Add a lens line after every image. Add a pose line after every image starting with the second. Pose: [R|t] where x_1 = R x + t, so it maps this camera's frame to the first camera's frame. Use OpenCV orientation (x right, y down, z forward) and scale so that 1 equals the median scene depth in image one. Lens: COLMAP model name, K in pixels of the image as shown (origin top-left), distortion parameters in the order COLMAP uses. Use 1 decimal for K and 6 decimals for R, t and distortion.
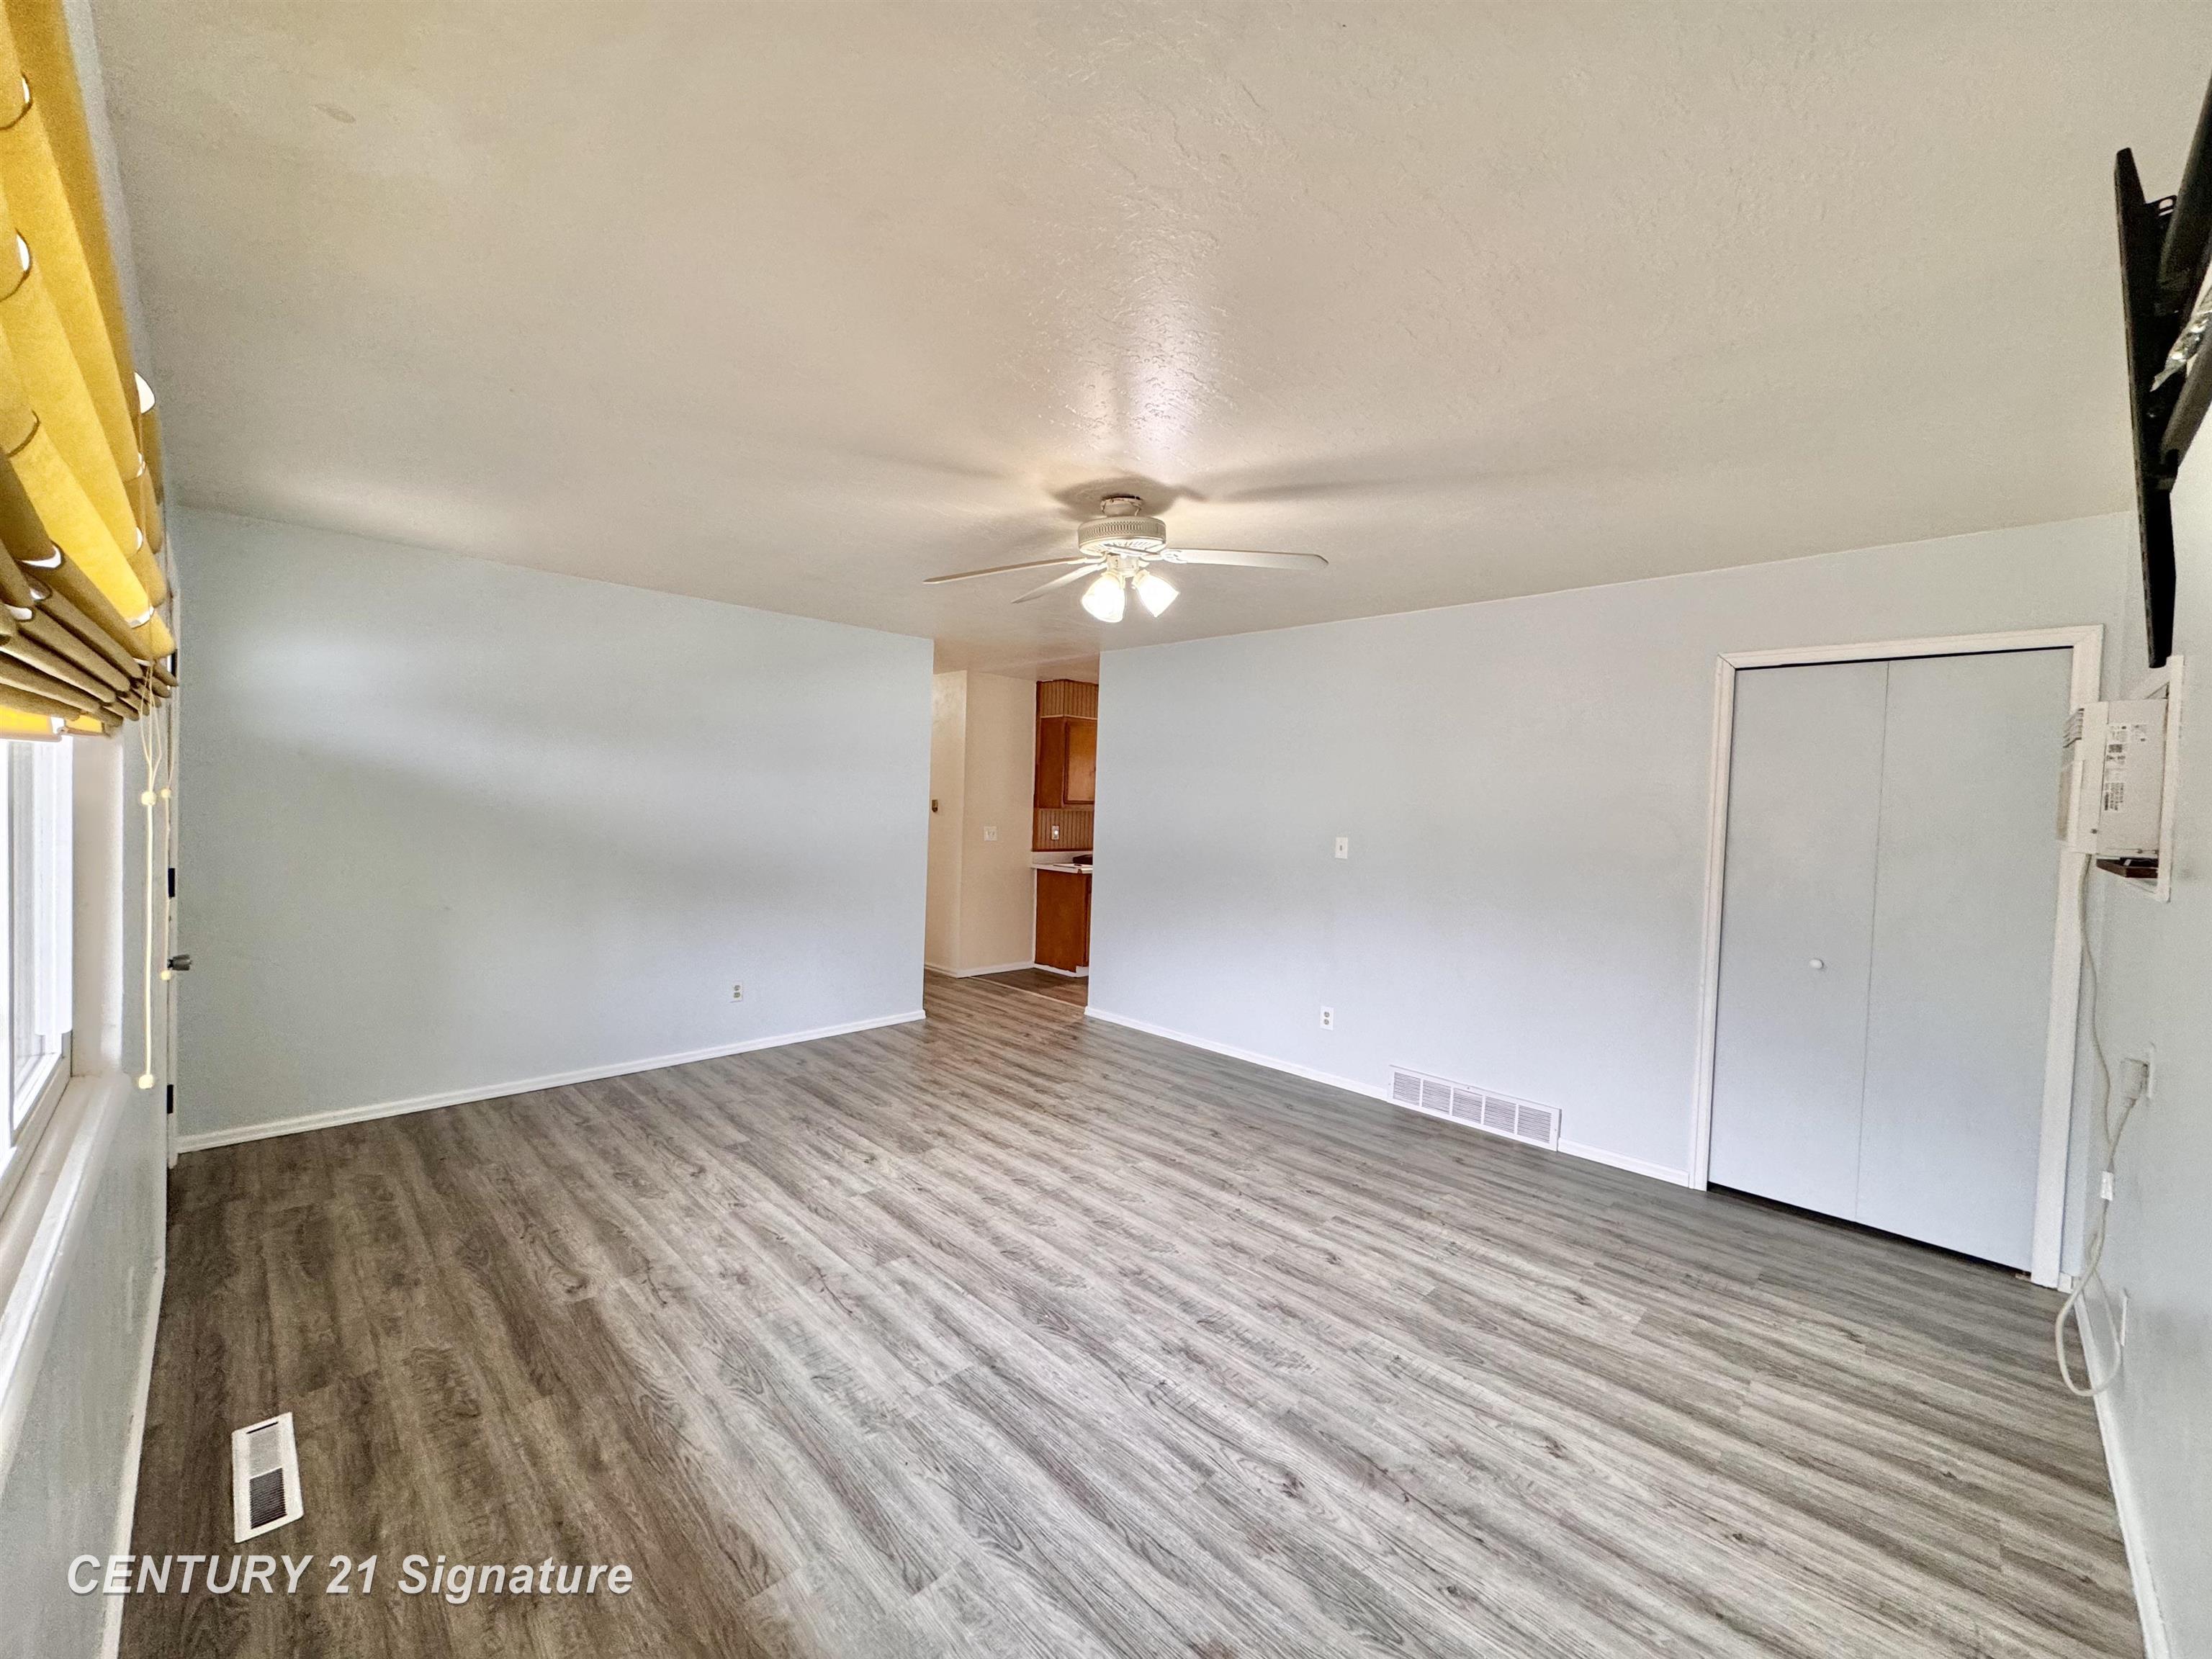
lens RADIAL K [[878.9, 0, 1114.9], [0, 878.9, 823.0], [0, 0, 1]] dist [-0.001760, 0.000108]
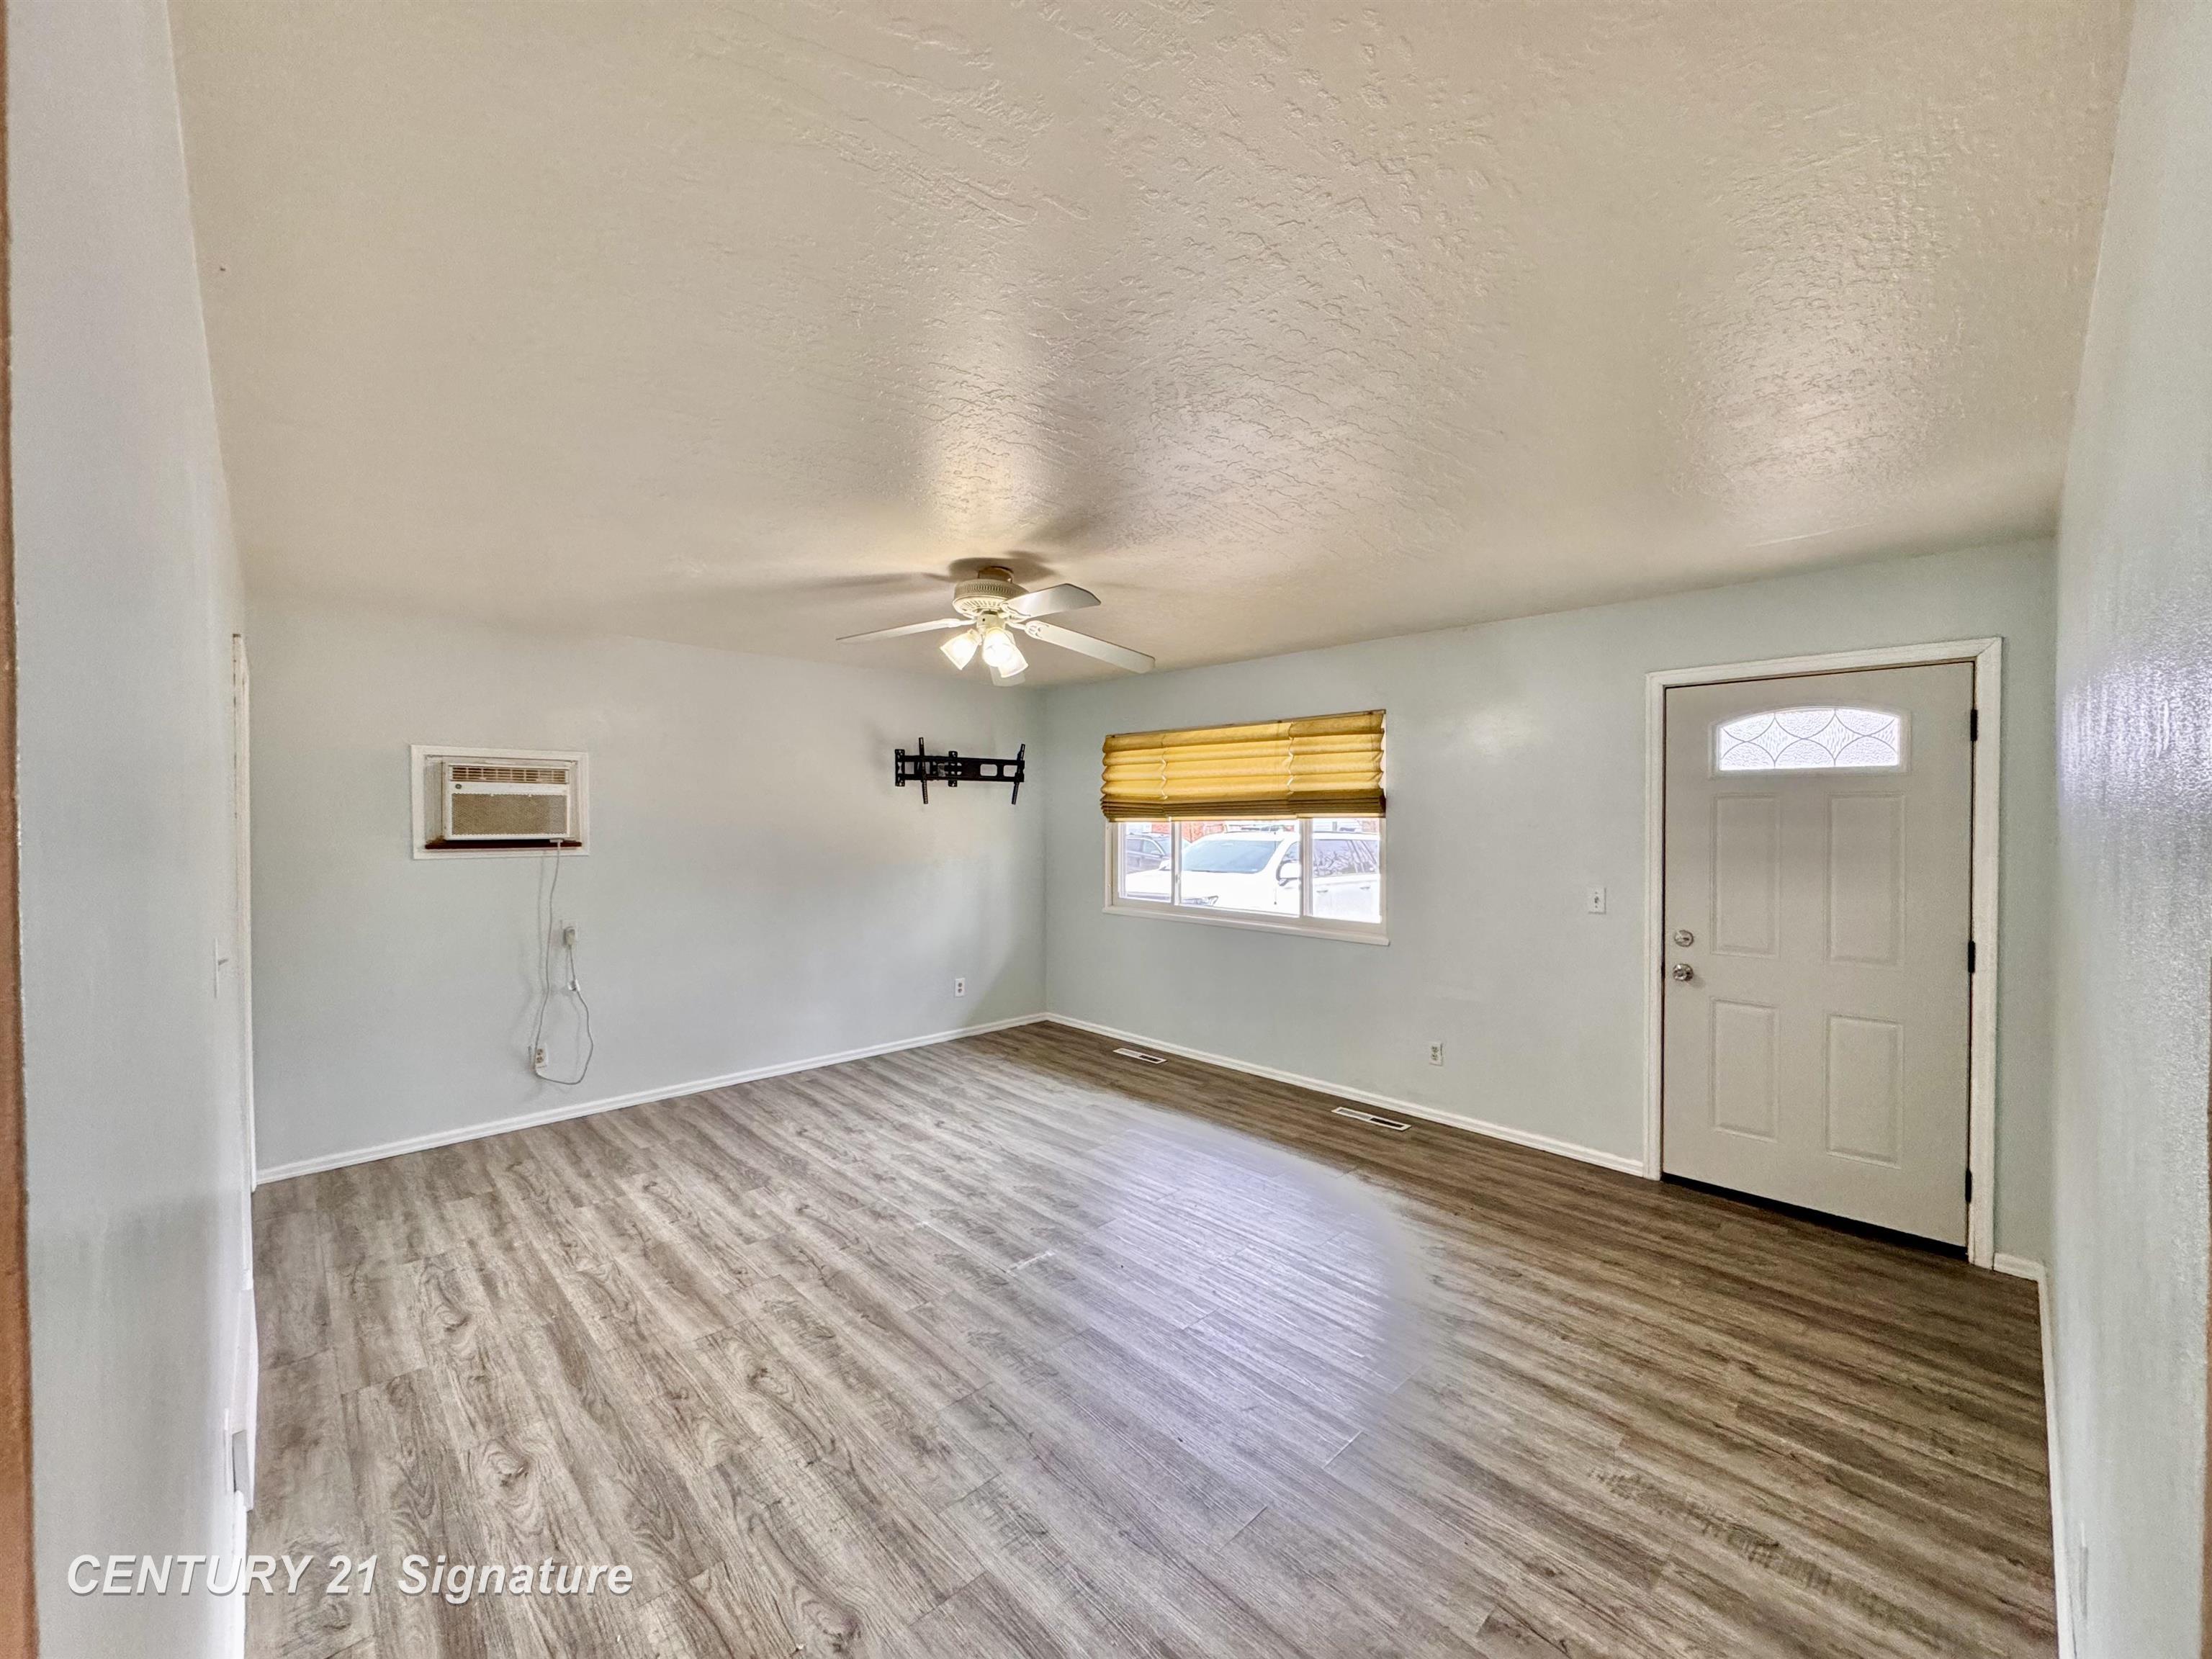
lens RADIAL K [[878.9, 0, 1120.8], [0, 878.9, 820.7], [0, 0, 1]] dist [-0.001760, 0.000108]
pose [[-0.999301, -0.034317, 0.014798, -0.185415], [-0.033777, 0.998806, 0.035308, -0.089600], [-0.015992, 0.034784, -0.999267, 2.170154]]
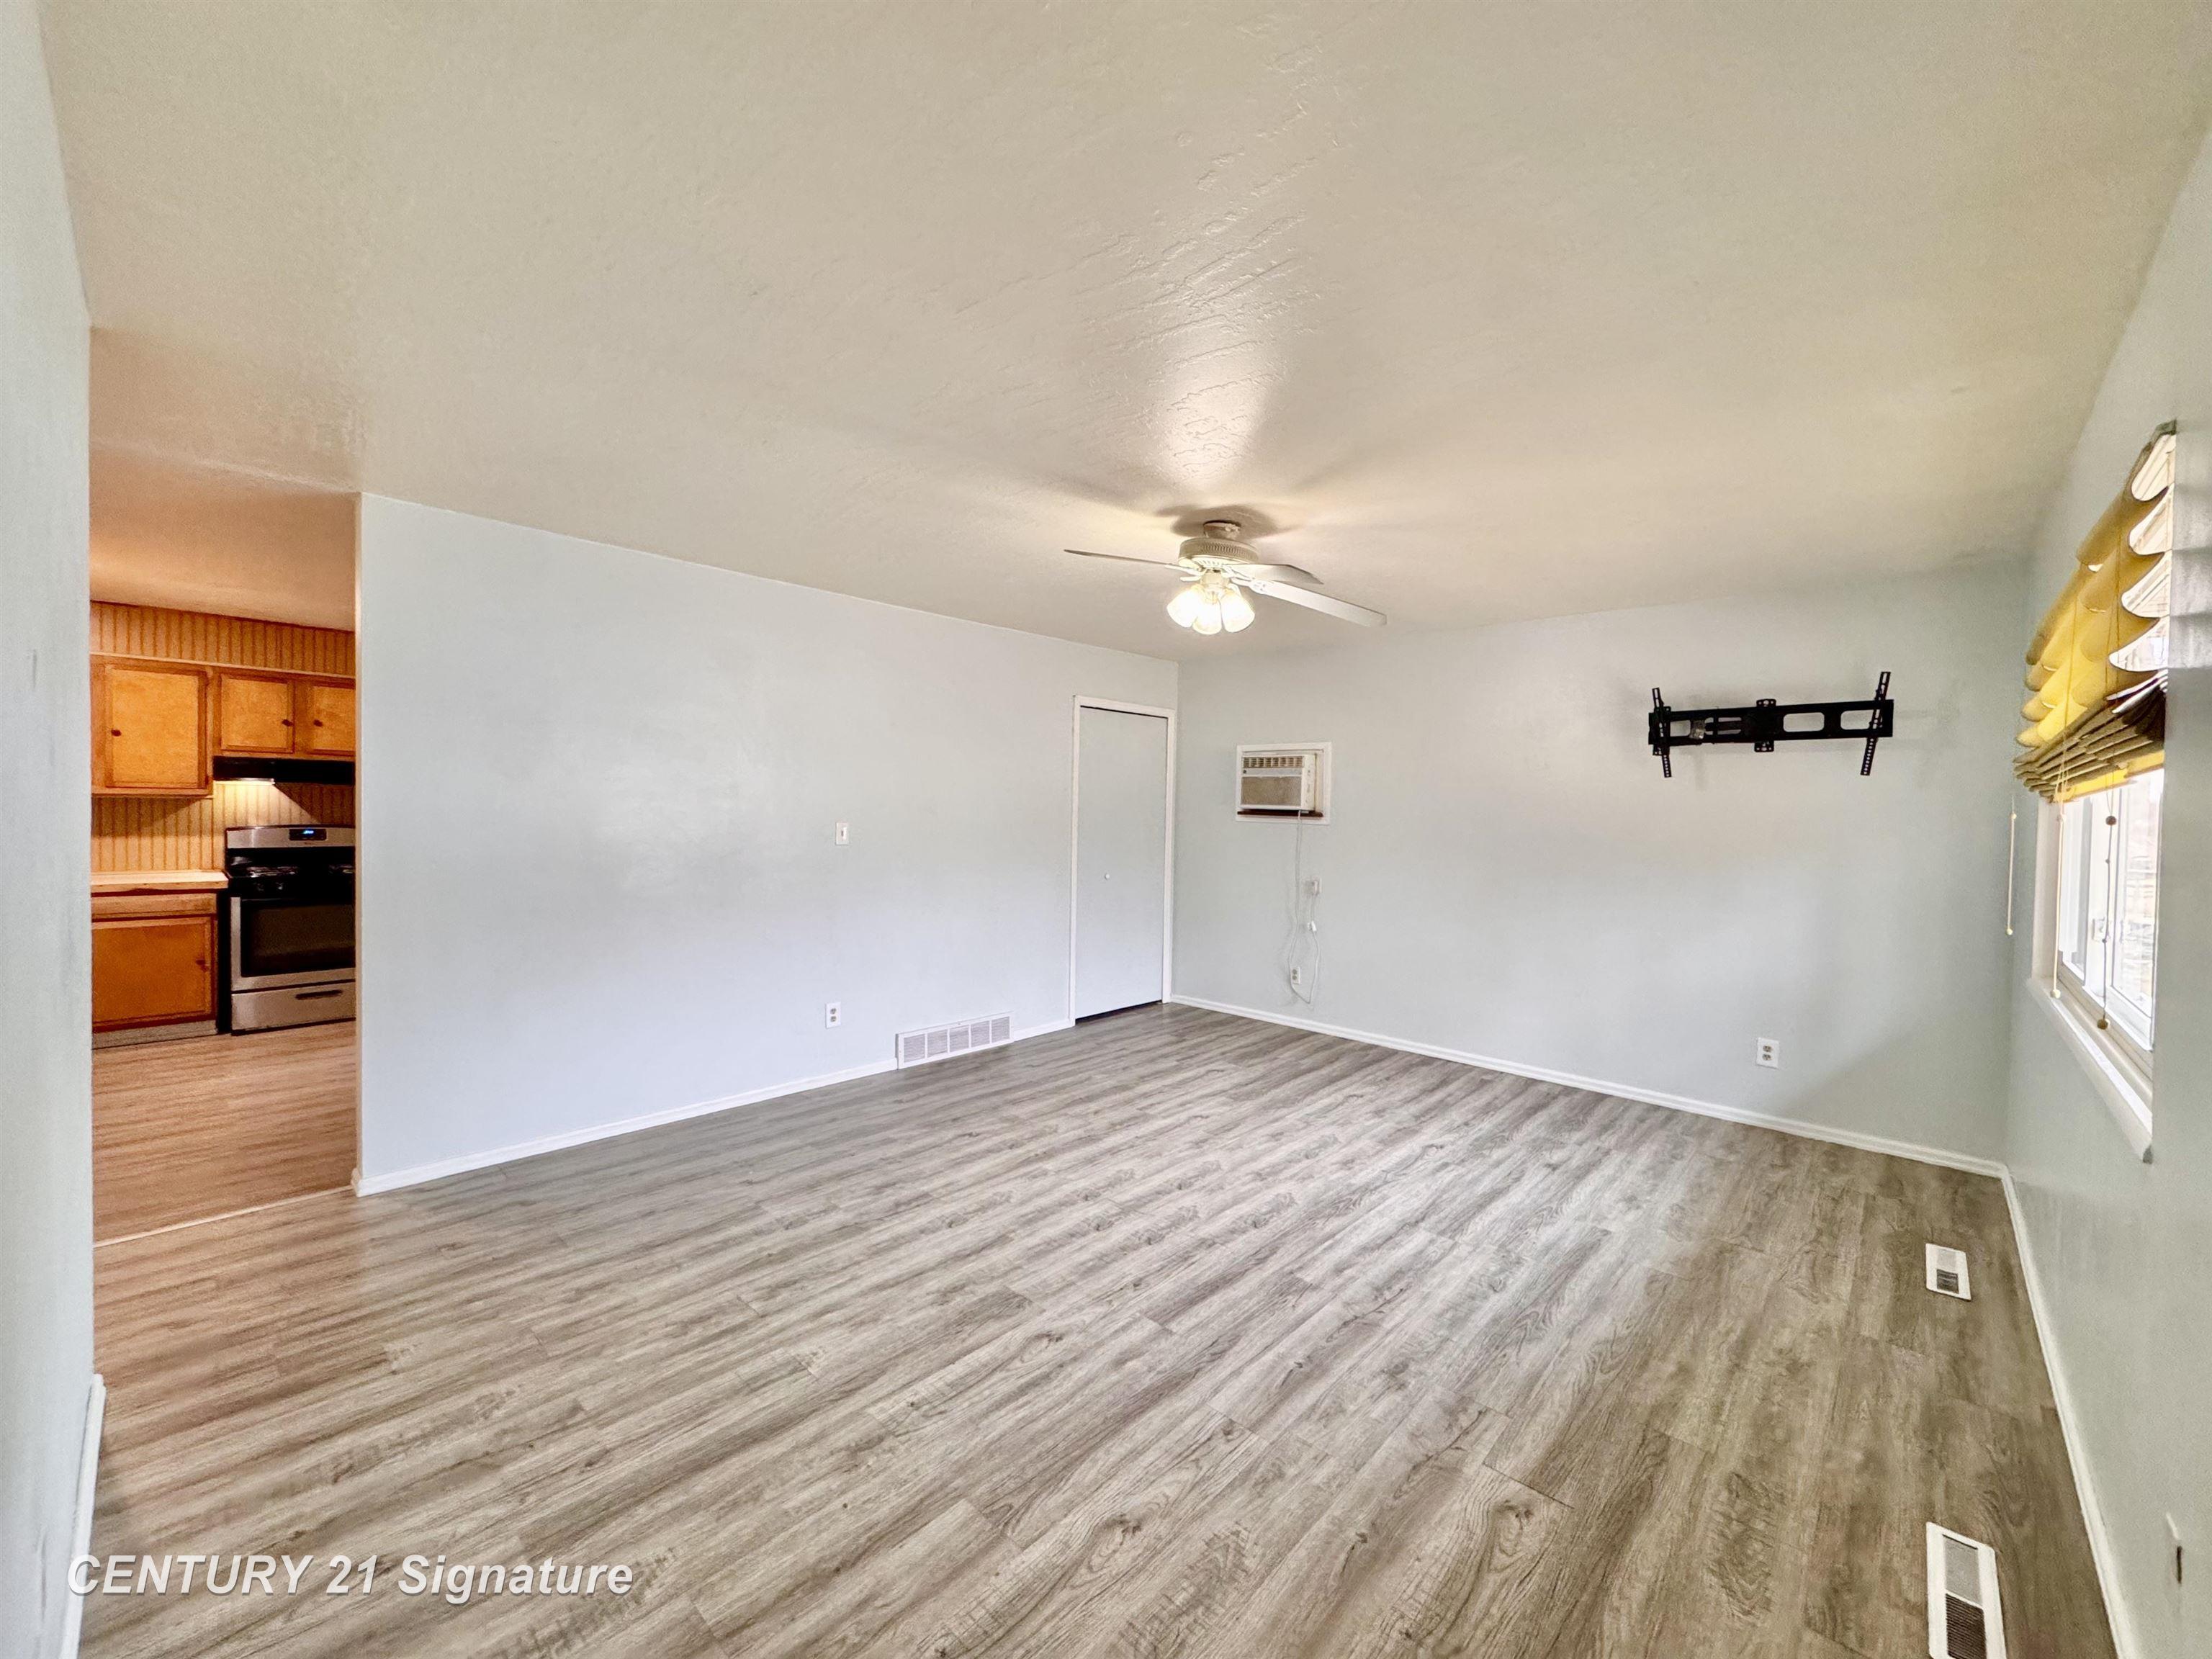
lens RADIAL K [[878.9, 0, 1096.7], [0, 878.9, 832.0], [0, 0, 1]] dist [-0.001760, 0.000108]
pose [[-0.025288, -0.062638, 0.997716, -1.129441], [0.006963, 0.998000, 0.062832, -0.051599], [-0.999656, 0.008536, -0.024801, 1.198351]]
